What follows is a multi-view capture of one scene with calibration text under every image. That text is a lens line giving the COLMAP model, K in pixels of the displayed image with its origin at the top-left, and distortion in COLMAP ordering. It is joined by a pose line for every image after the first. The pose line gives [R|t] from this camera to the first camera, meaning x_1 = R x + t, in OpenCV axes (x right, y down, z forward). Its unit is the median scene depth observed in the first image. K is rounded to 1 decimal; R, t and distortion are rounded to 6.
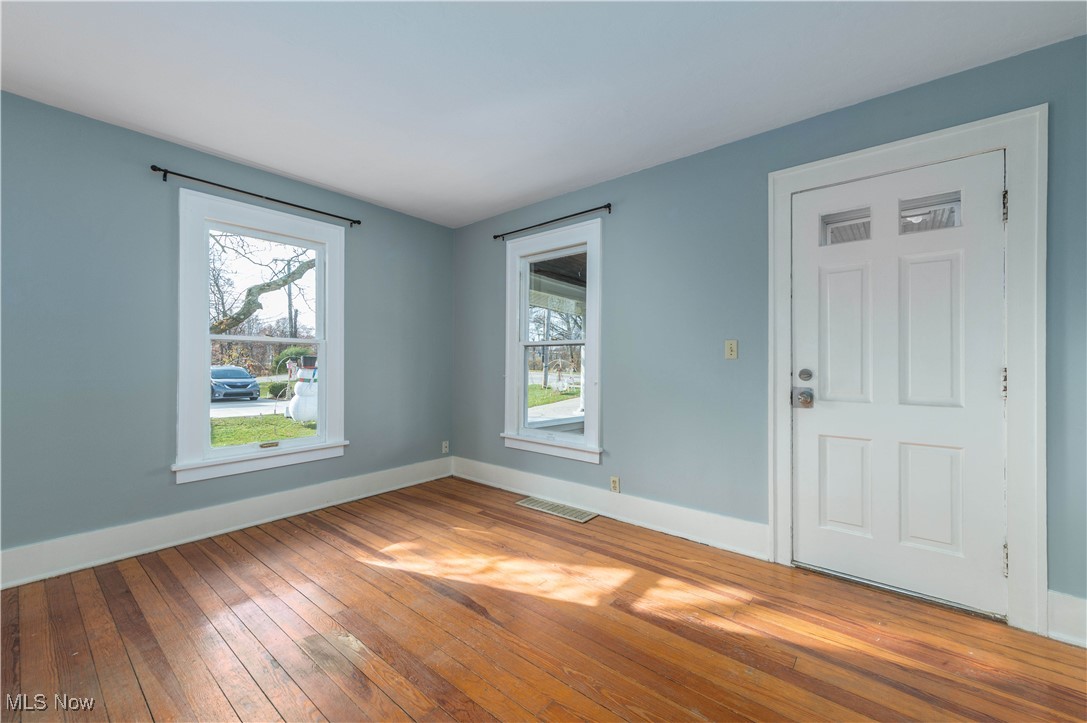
lens RADIAL K [[425.9, 0, 558.0], [0, 425.9, 361.1], [0, 0, 1]] dist [0.019151, -0.006767]
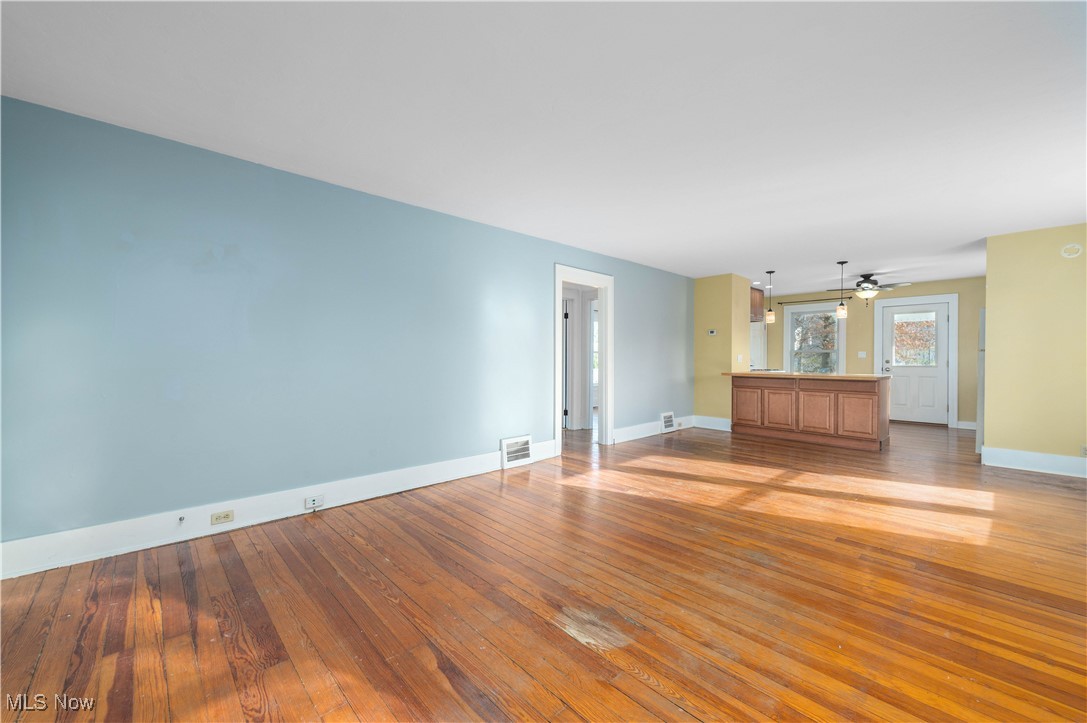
lens RADIAL K [[428.1, 0, 557.7], [0, 428.1, 361.1], [0, 0, 1]] dist [0.012885, -0.000672]
pose [[-0.991756, -0.007319, 0.127929, -0.379508], [-0.006972, 0.999971, 0.003157, 0.001024], [-0.127948, 0.002239, -0.991778, 1.369091]]
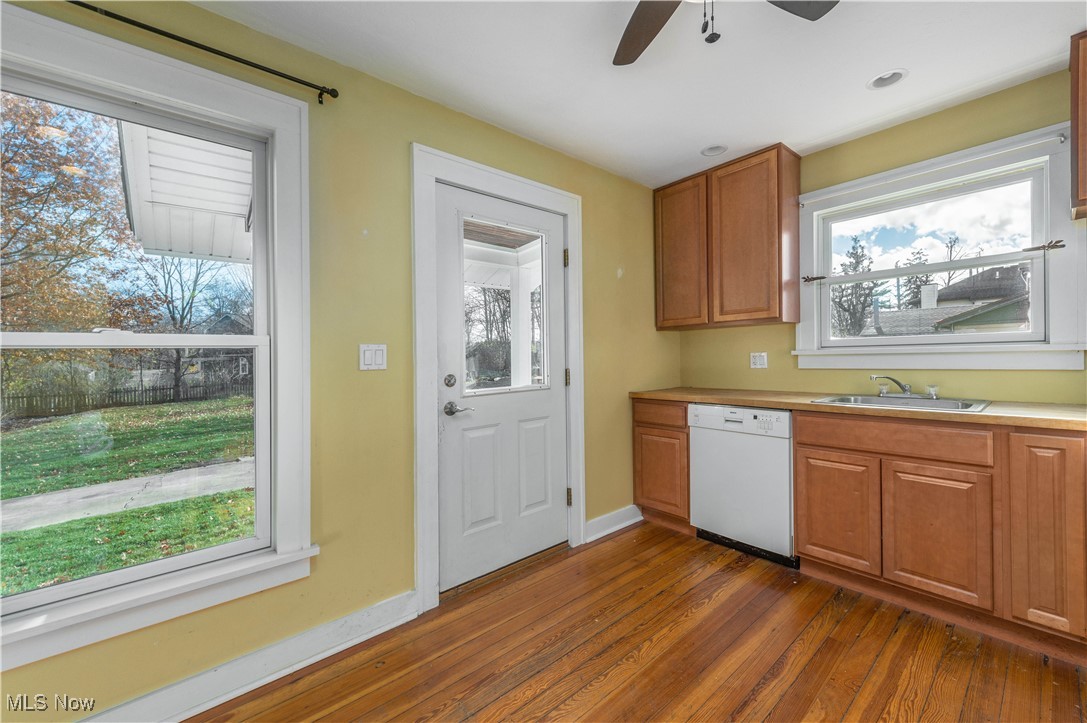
lens RADIAL K [[434.7, 0, 557.8], [0, 434.7, 357.4], [0, 0, 1]] dist [0.012764, -0.000242]
pose [[-0.177172, -0.002536, -0.984177, -1.498922], [0.023885, 0.999691, -0.006875, -0.034368], [0.983890, -0.024725, -0.177056, -1.614035]]
